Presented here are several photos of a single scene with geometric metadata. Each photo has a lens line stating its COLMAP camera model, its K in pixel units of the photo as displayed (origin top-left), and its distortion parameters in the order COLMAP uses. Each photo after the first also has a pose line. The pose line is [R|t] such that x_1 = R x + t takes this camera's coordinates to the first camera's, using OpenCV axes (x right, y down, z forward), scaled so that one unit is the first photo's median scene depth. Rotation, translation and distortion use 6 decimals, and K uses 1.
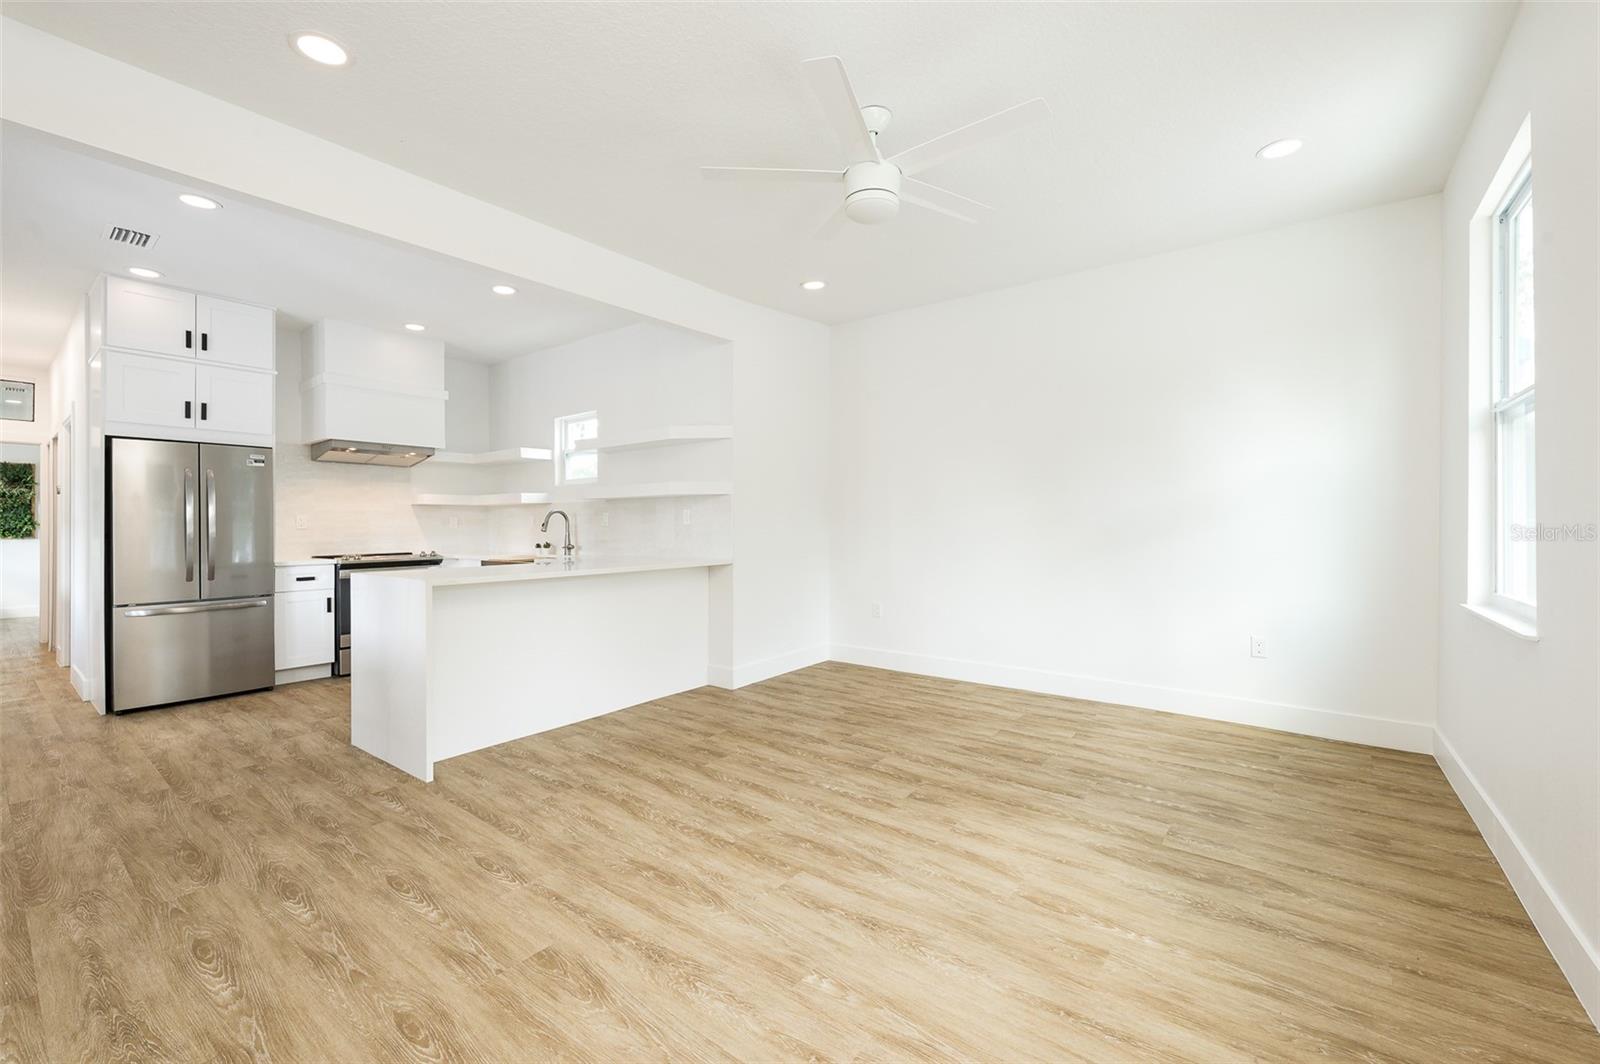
lens RADIAL K [[653.4, 0, 793.4], [0, 653.4, 522.4], [0, 0, 1]] dist [0.003347, 0.000004]
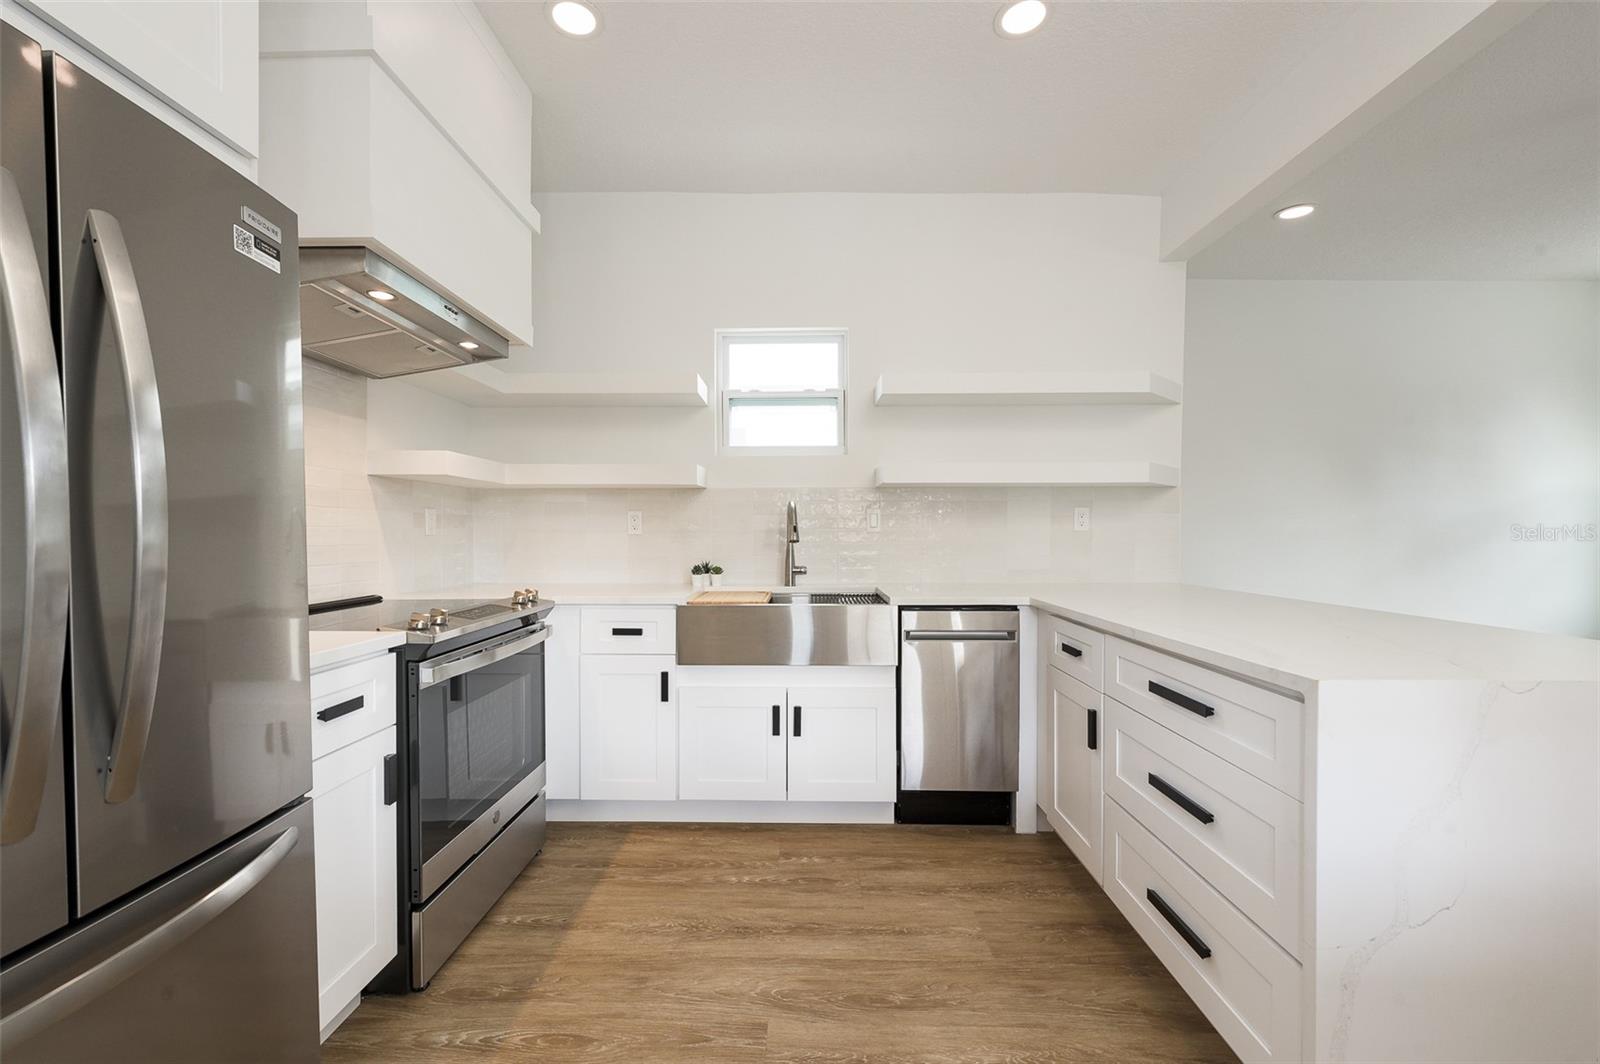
lens RADIAL K [[643.9, 0, 799.5], [0, 643.9, 537.8], [0, 0, 1]] dist [0.000737, 0.000119]
pose [[0.795114, 0.003201, 0.606451, -1.027491], [-0.008396, 0.999948, 0.005731, 0.011153], [-0.606402, -0.009649, 0.795100, 0.889031]]
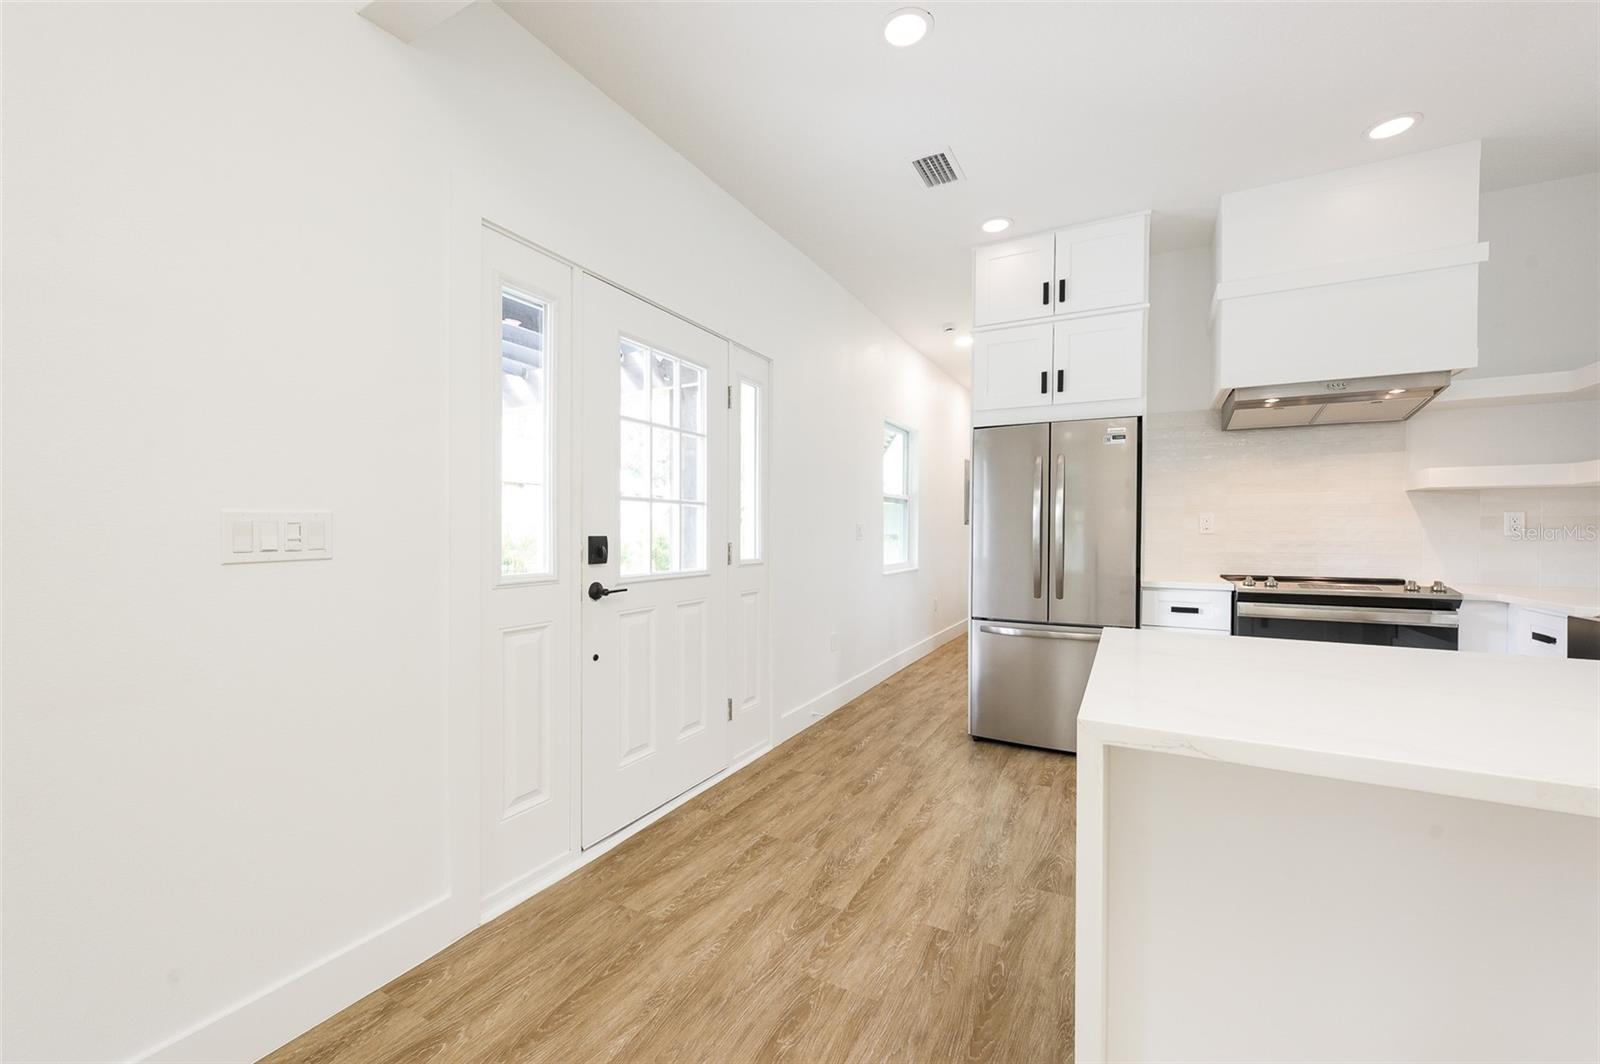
lens RADIAL K [[635.8, 0, 793.3], [0, 635.8, 538.3], [0, 0, 1]] dist [0.002550, 0.000376]
pose [[0.175279, 0.018198, -0.984351, -0.257350], [-0.000822, 0.999832, 0.018338, 0.004397], [0.984519, -0.002405, 0.175264, 0.683666]]
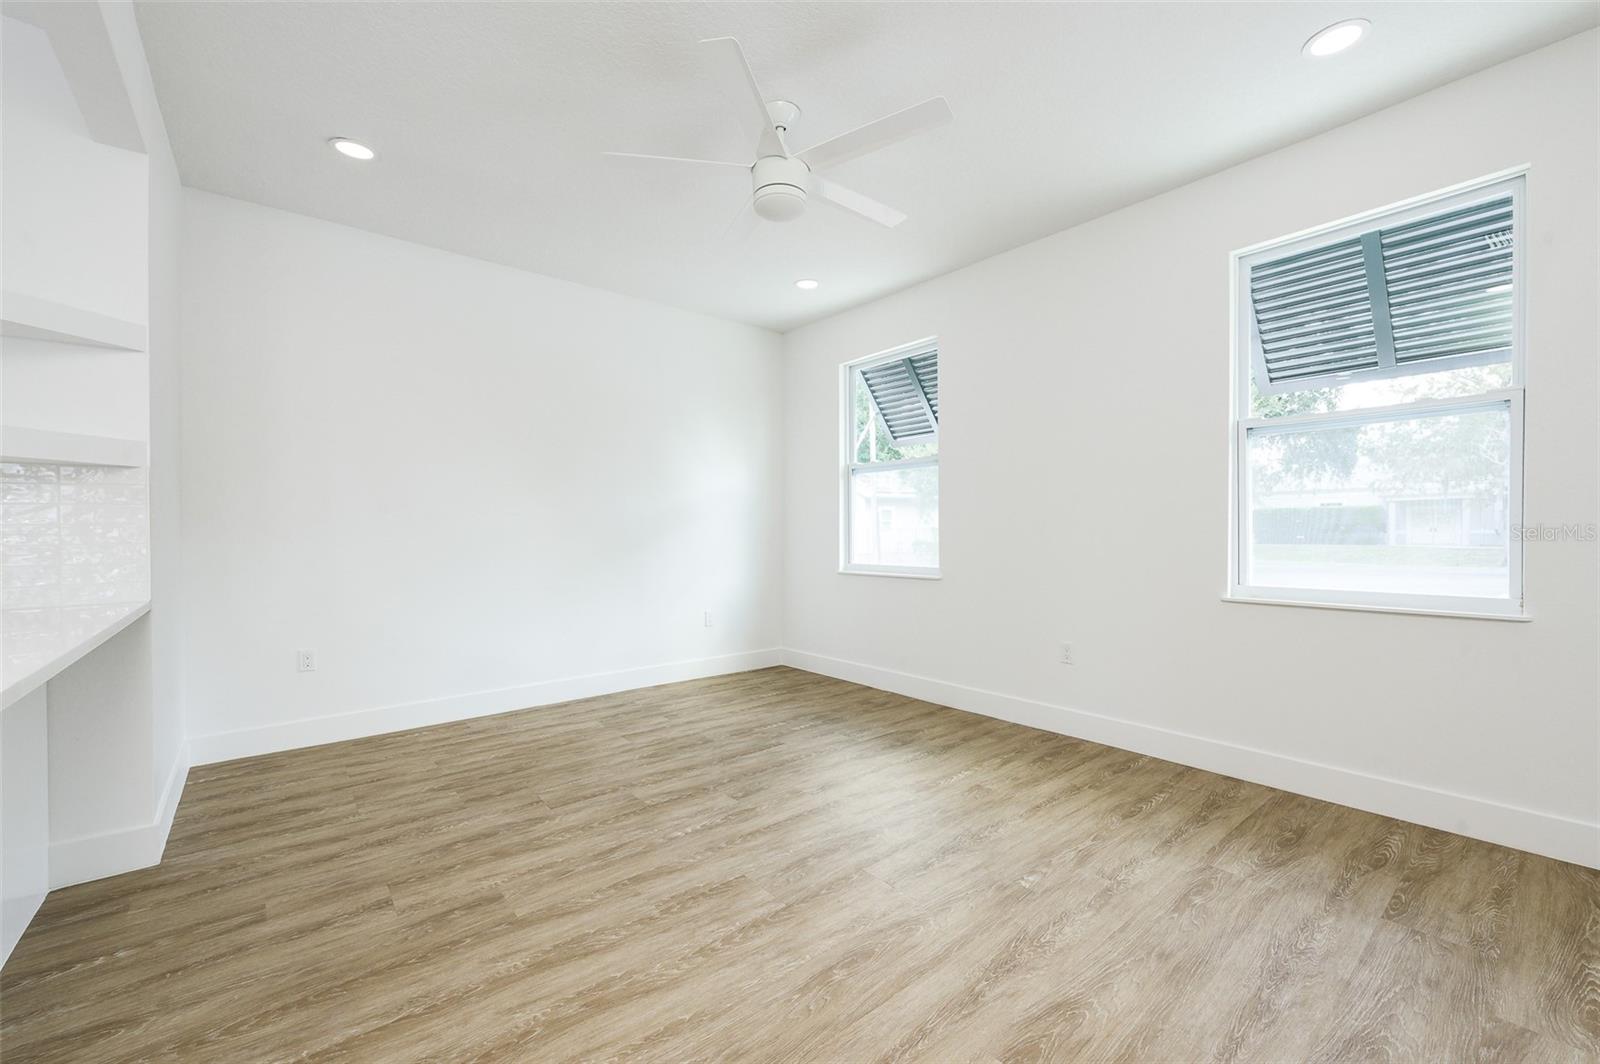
lens RADIAL K [[655.3, 0, 795.0], [0, 655.3, 519.9], [0, 0, 1]] dist [0.001655, -0.000028]
pose [[0.215478, 0.016215, 0.976374, -0.598363], [0.006216, 0.999819, -0.017976, 0.010548], [-0.976489, 0.009943, 0.215338, 0.529978]]
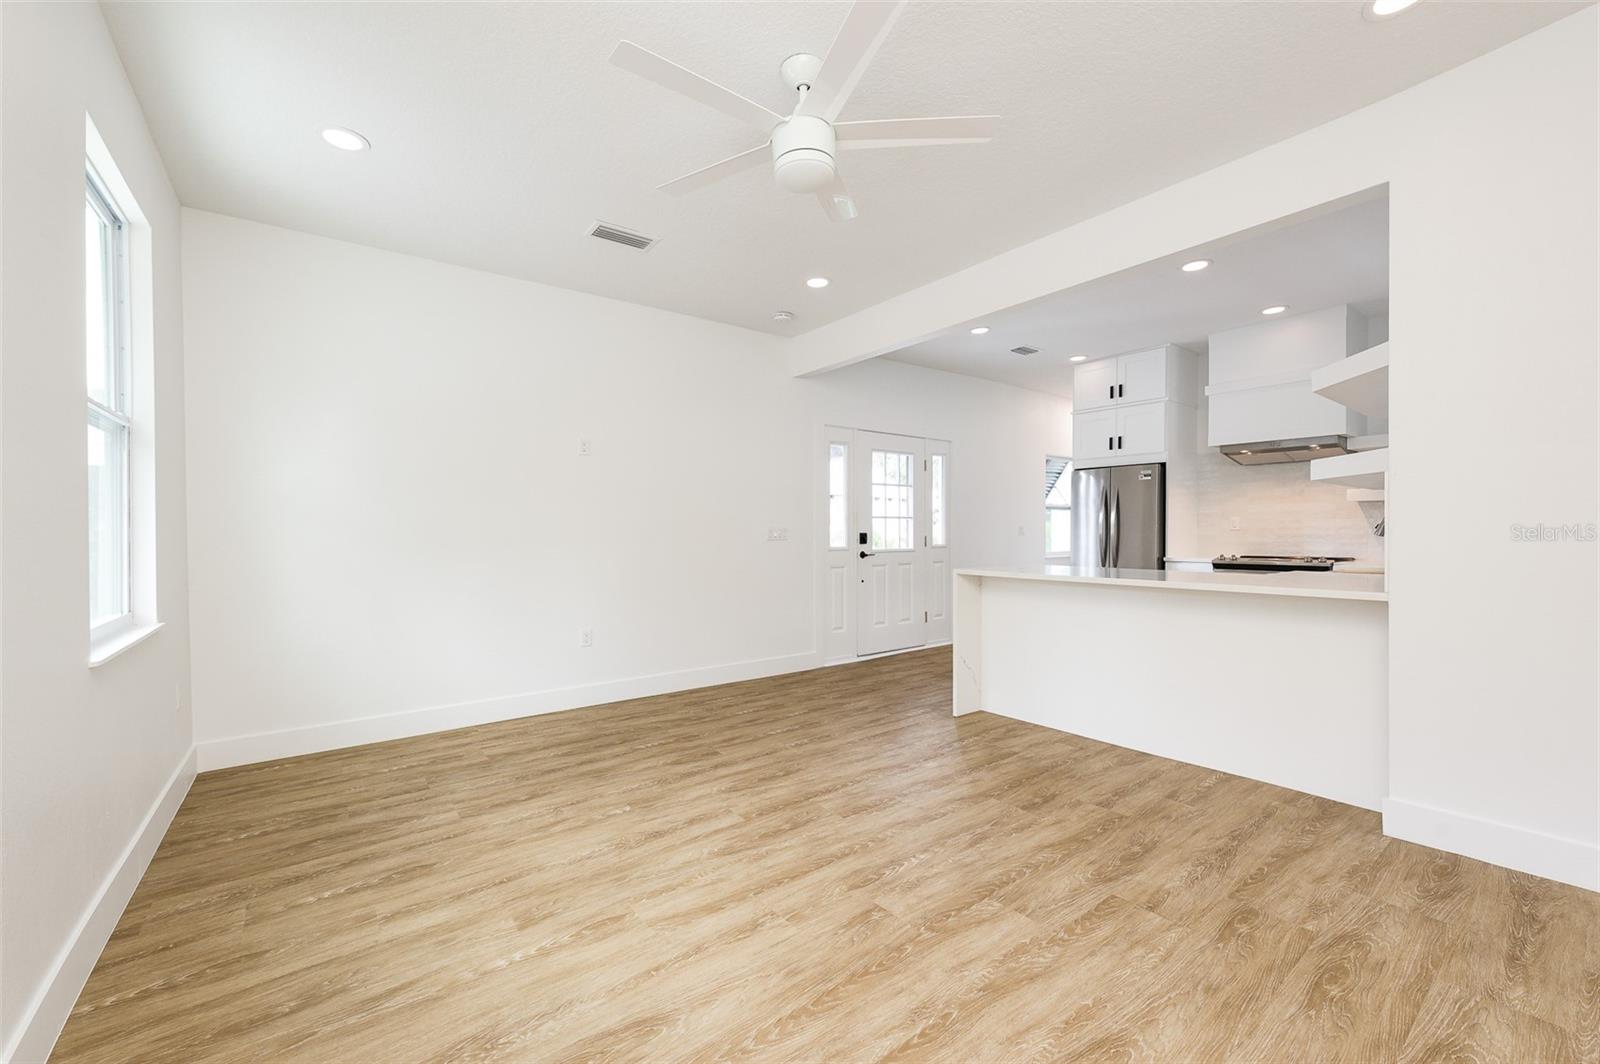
lens RADIAL K [[635.8, 0, 793.3], [0, 635.8, 538.3], [0, 0, 1]] dist [0.002550, 0.000376]
pose [[-0.249076, 0.019422, -0.968289, 0.669099], [0.009184, 0.999801, 0.017691, -0.002153], [0.968440, -0.004487, -0.249205, 0.829900]]
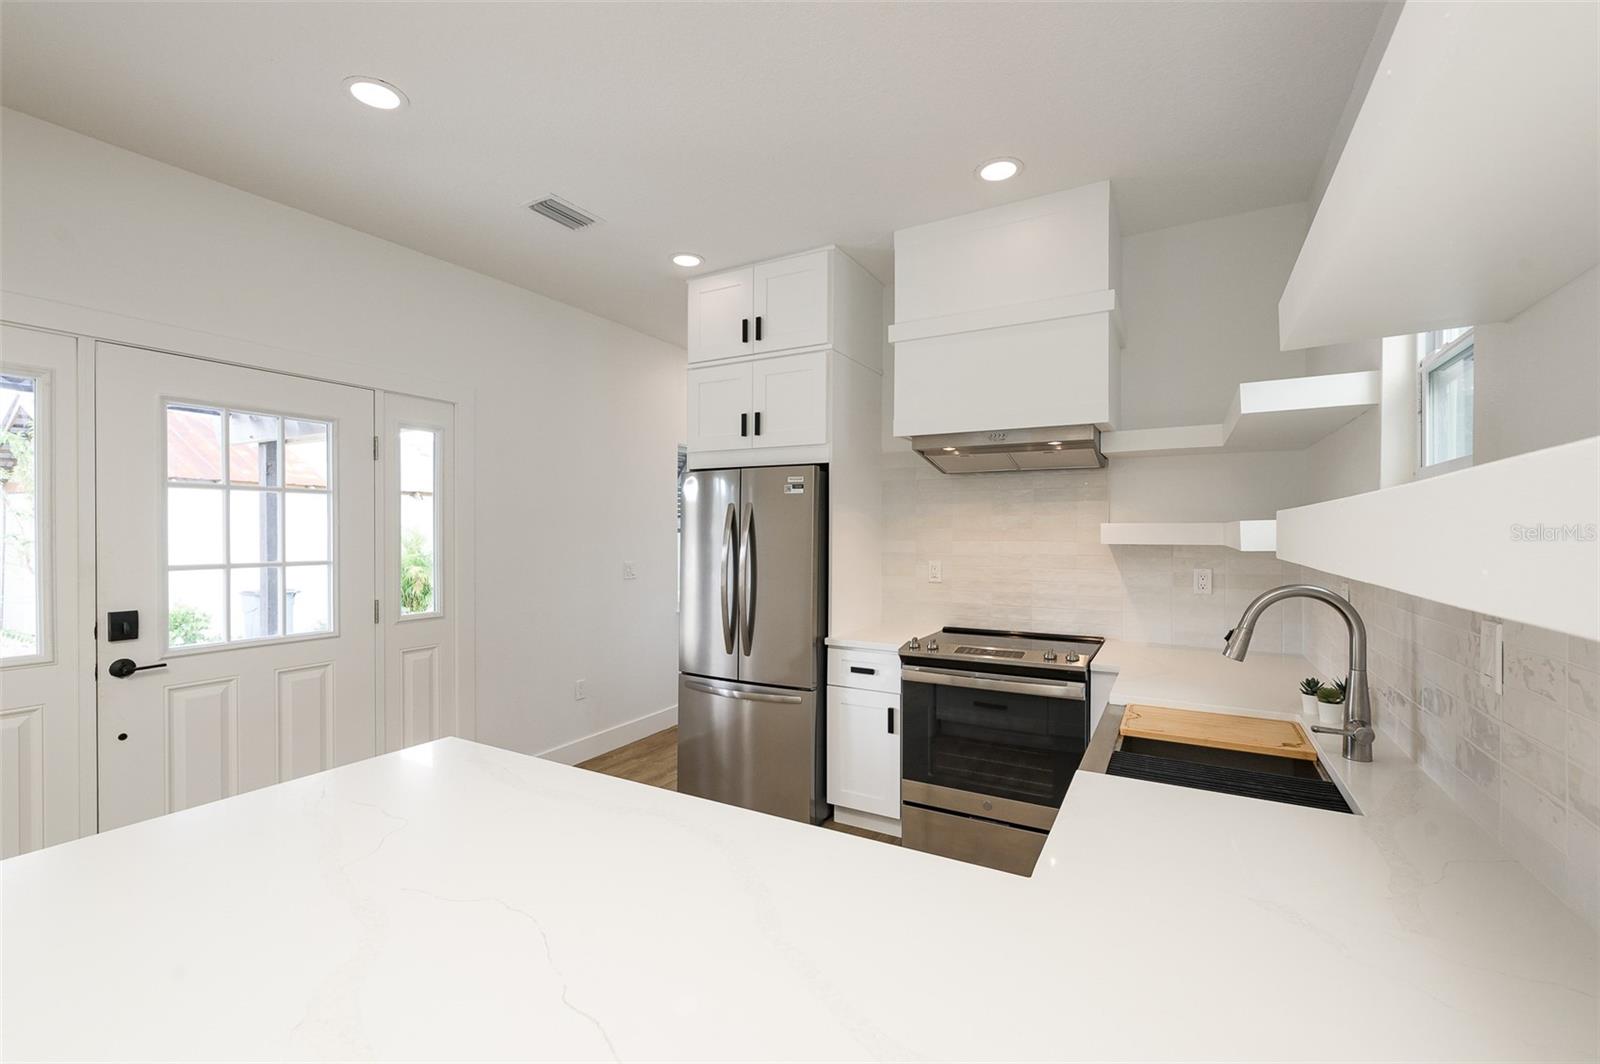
lens RADIAL K [[678.0, 0, 795.7], [0, 678.0, 537.6], [0, 0, 1]] dist [0.001976, 0.000124]
pose [[0.150283, 0.017373, -0.988490, -0.172138], [0.000298, 0.999845, 0.017618, -0.068036], [0.988643, -0.002942, 0.150254, 1.142574]]
